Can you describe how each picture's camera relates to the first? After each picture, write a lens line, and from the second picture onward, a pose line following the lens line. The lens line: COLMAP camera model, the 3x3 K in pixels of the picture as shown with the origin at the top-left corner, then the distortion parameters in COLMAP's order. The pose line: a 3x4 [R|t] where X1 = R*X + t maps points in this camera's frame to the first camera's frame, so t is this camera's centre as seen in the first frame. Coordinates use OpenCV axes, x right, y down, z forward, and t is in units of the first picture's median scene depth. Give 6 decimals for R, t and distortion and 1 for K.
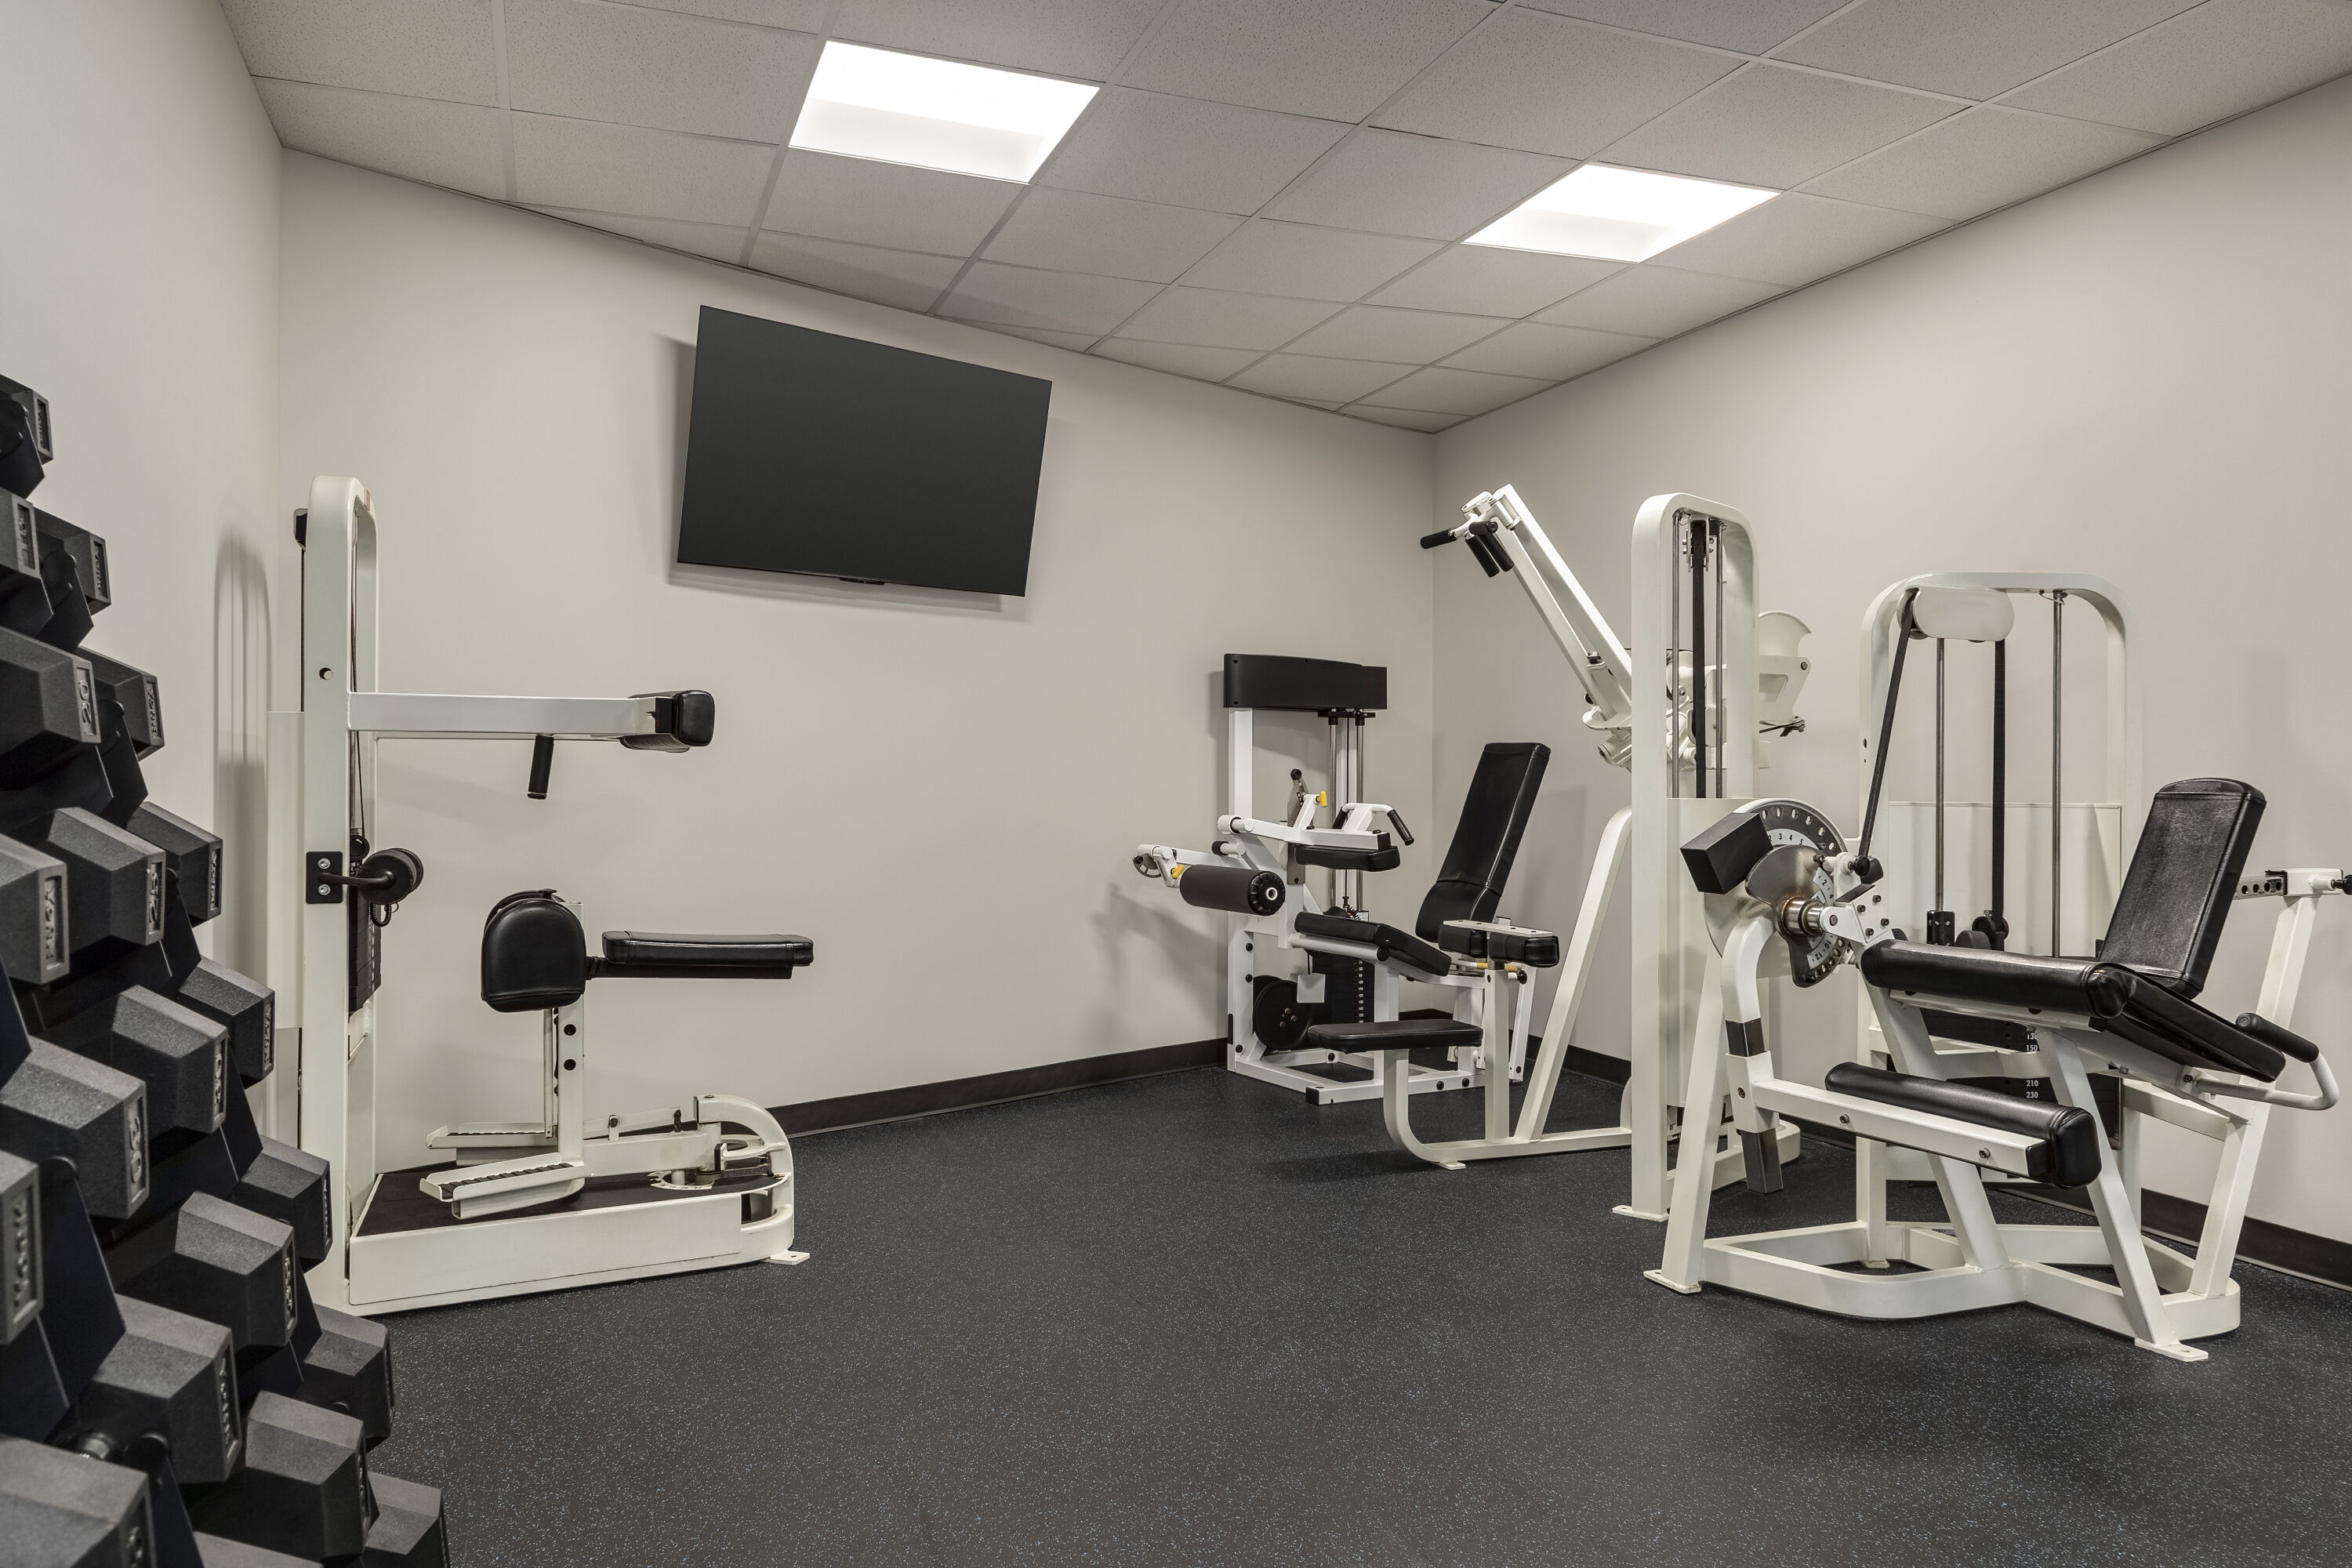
lens RADIAL K [[1644.7, 0, 1176.0], [0, 1644.7, 784.0], [0, 0, 1]] dist [0.011984, 0.007969]
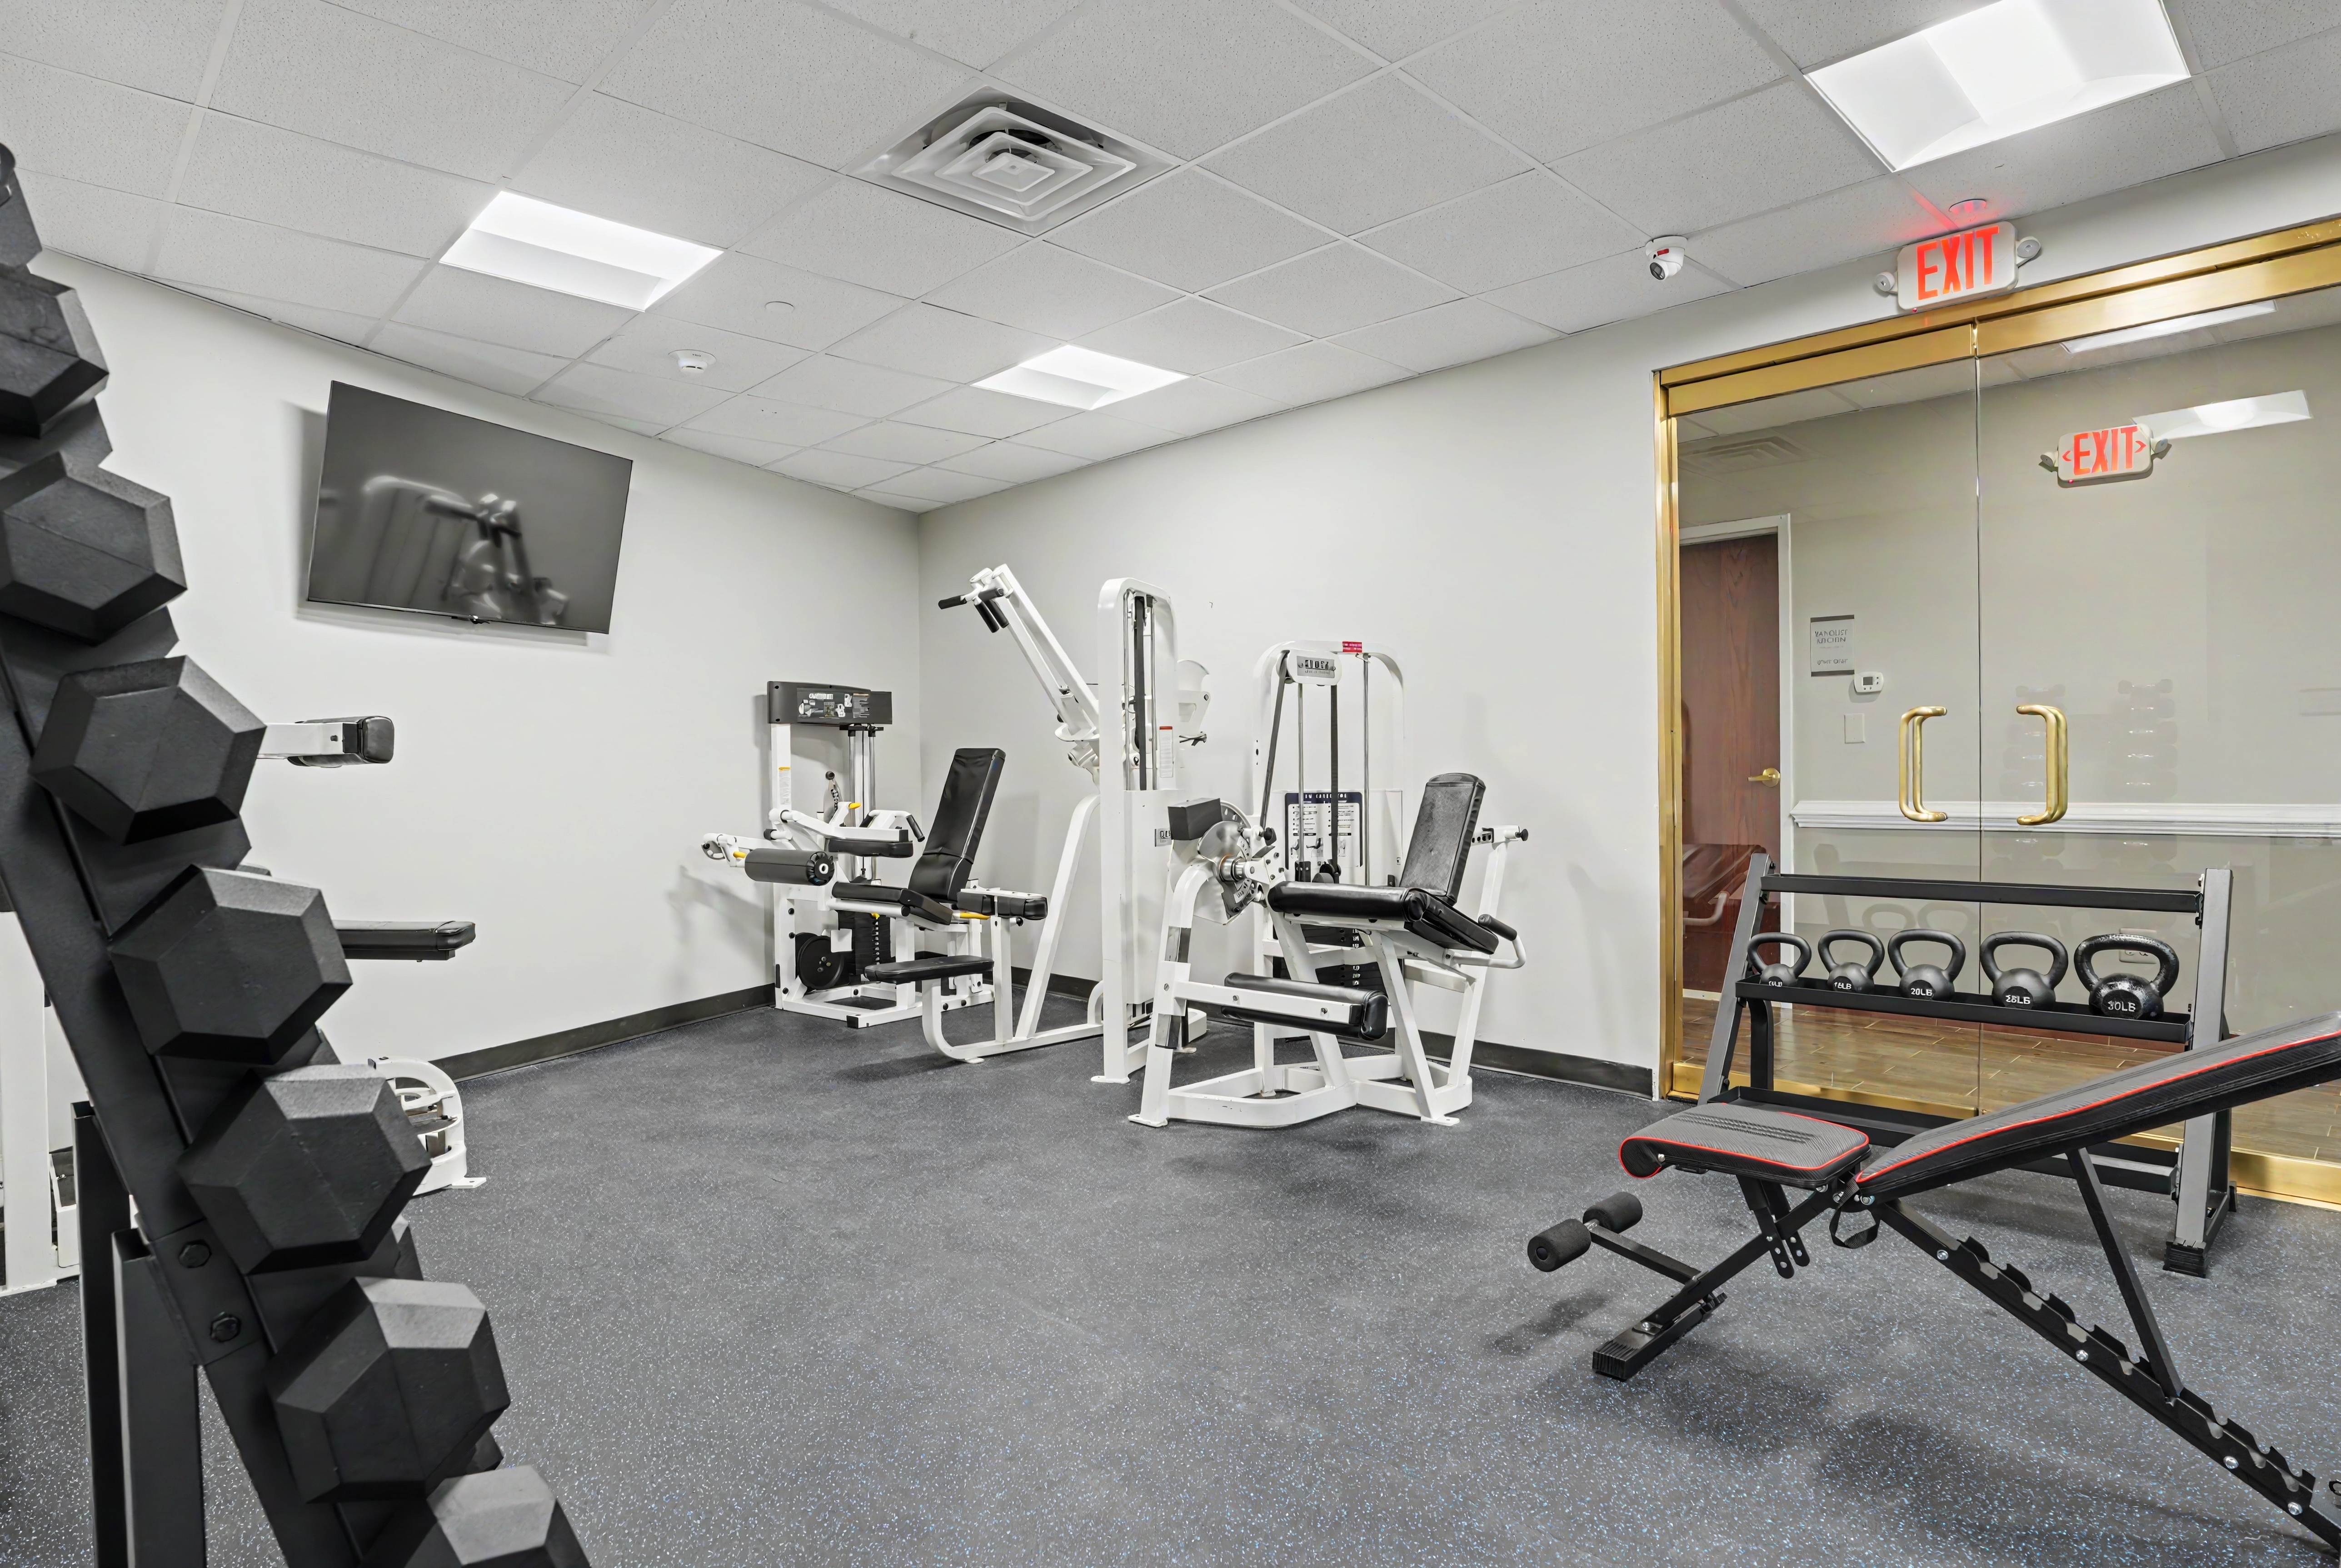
lens RADIAL K [[1312.5, 0, 1170.5], [0, 1312.5, 784.0], [0, 0, 1]] dist [-0.045389, 0.025308]
pose [[0.922191, -0.017954, 0.386317, -0.112677], [0.015001, 0.999831, 0.010658, -0.008503], [-0.386443, -0.004034, 0.922305, -0.073384]]
